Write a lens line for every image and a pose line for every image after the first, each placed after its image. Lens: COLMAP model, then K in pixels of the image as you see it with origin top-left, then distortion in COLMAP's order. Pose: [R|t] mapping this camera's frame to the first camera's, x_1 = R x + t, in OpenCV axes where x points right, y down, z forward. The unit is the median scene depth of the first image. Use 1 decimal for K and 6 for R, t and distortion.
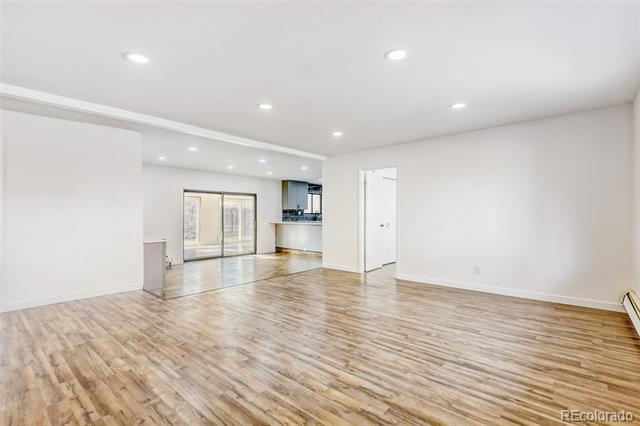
lens RADIAL K [[296.3, 0, 320.0], [0, 296.3, 216.5], [0, 0, 1]] dist [0.005740, -0.002386]
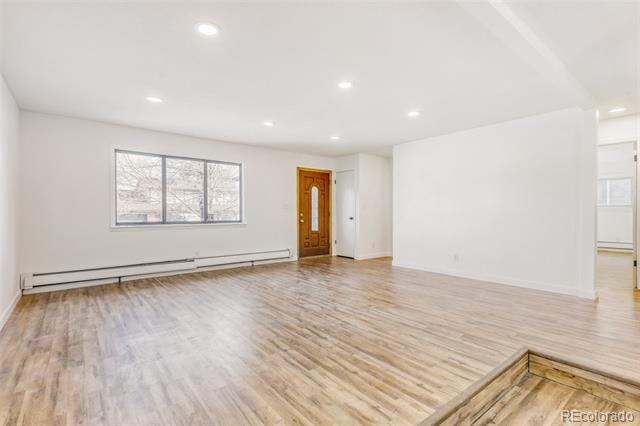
lens RADIAL K [[296.3, 0, 323.2], [0, 296.3, 207.0], [0, 0, 1]] dist [0.005740, -0.002386]
pose [[-0.987577, 0.008951, 0.156878, -0.261174], [0.006123, 0.999810, -0.018503, 0.018726], [-0.157014, -0.017313, -0.987445, 1.934139]]
